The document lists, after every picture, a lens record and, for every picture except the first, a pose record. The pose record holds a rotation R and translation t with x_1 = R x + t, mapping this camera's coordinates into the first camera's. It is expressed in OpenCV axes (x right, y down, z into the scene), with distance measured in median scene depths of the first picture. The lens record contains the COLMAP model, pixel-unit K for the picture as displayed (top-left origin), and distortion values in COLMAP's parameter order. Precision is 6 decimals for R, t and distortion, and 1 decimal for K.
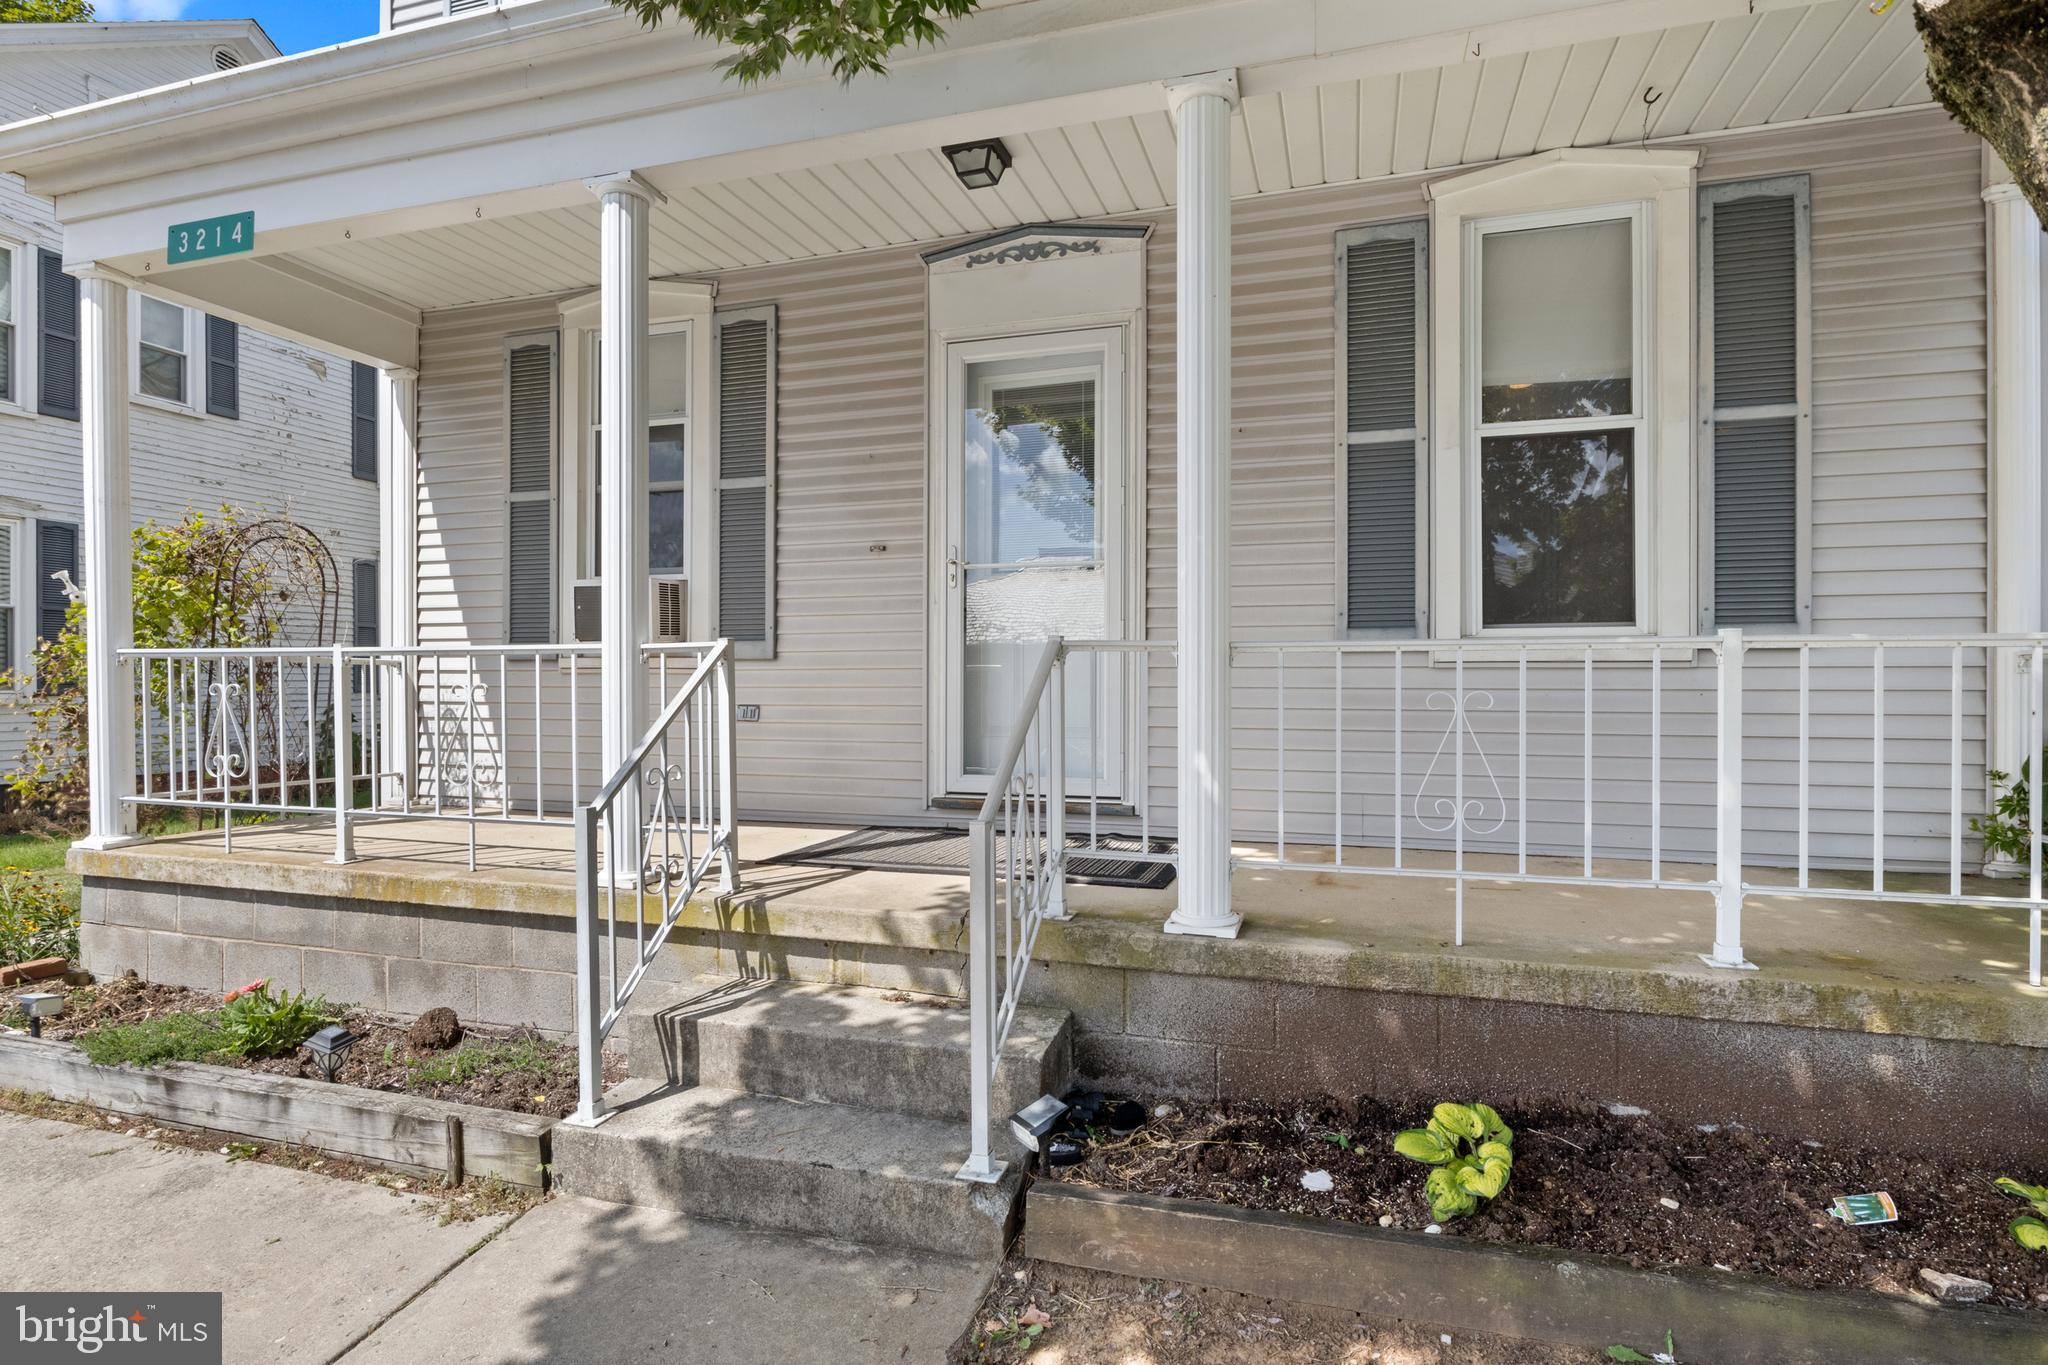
lens RADIAL K [[1029.6, 0, 1035.6], [0, 1029.6, 682.7], [0, 0, 1]] dist [-0.007164, -0.000115]
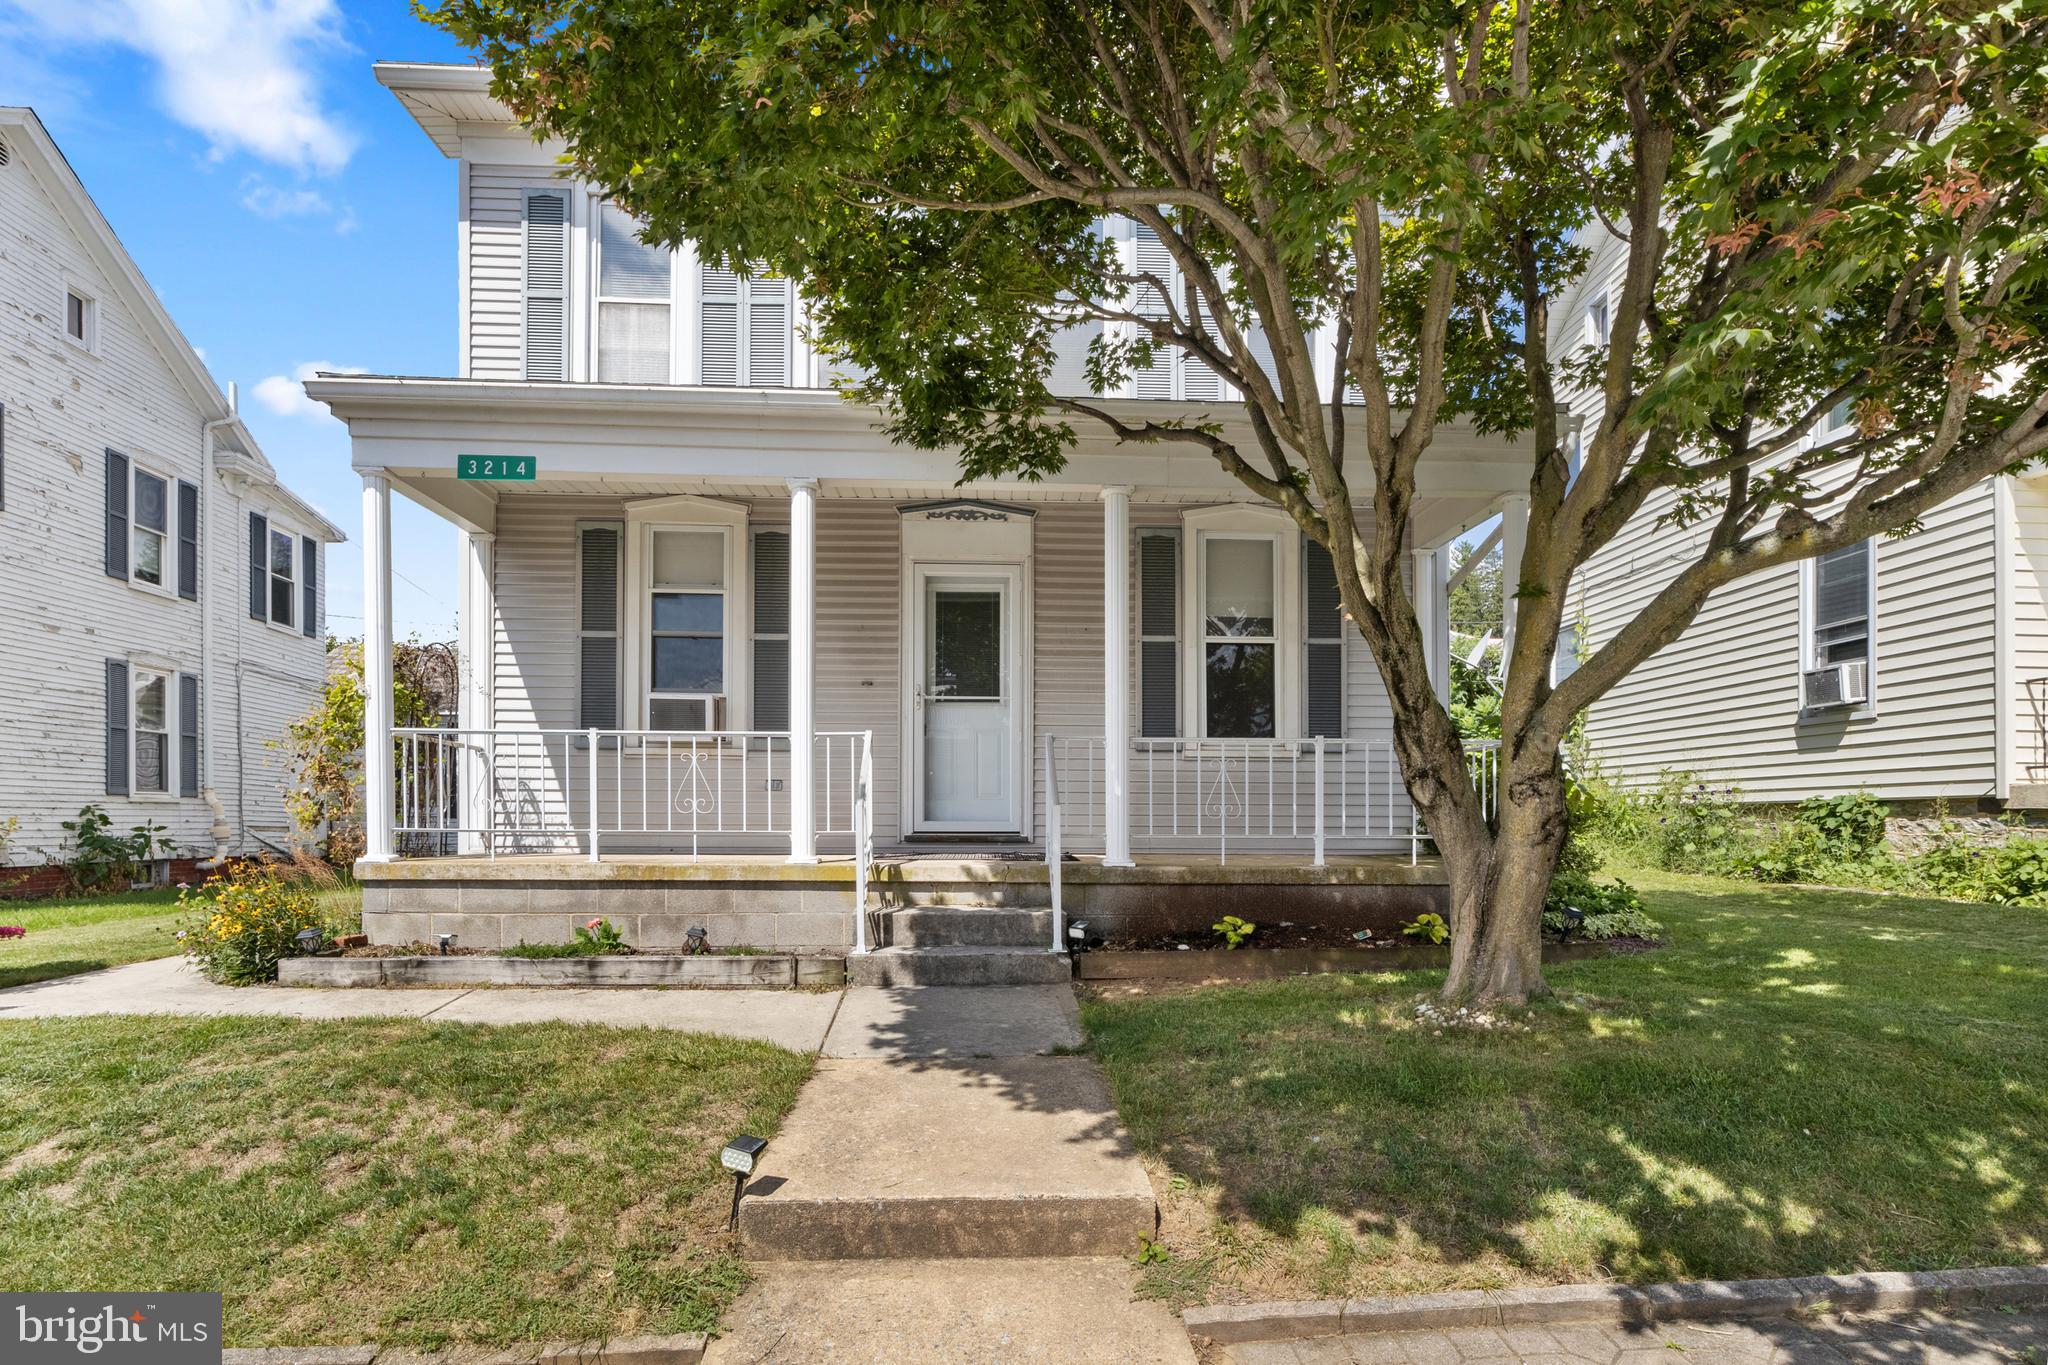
lens RADIAL K [[1110.9, 0, 1018.2], [0, 1110.9, 810.2], [0, 0, 1]] dist [-0.006419, -0.001012]
pose [[0.937950, 0.007969, 0.346679, -0.580492], [-0.002691, 0.999873, -0.015703, 0.104808], [-0.346760, 0.013795, 0.937852, -0.784359]]
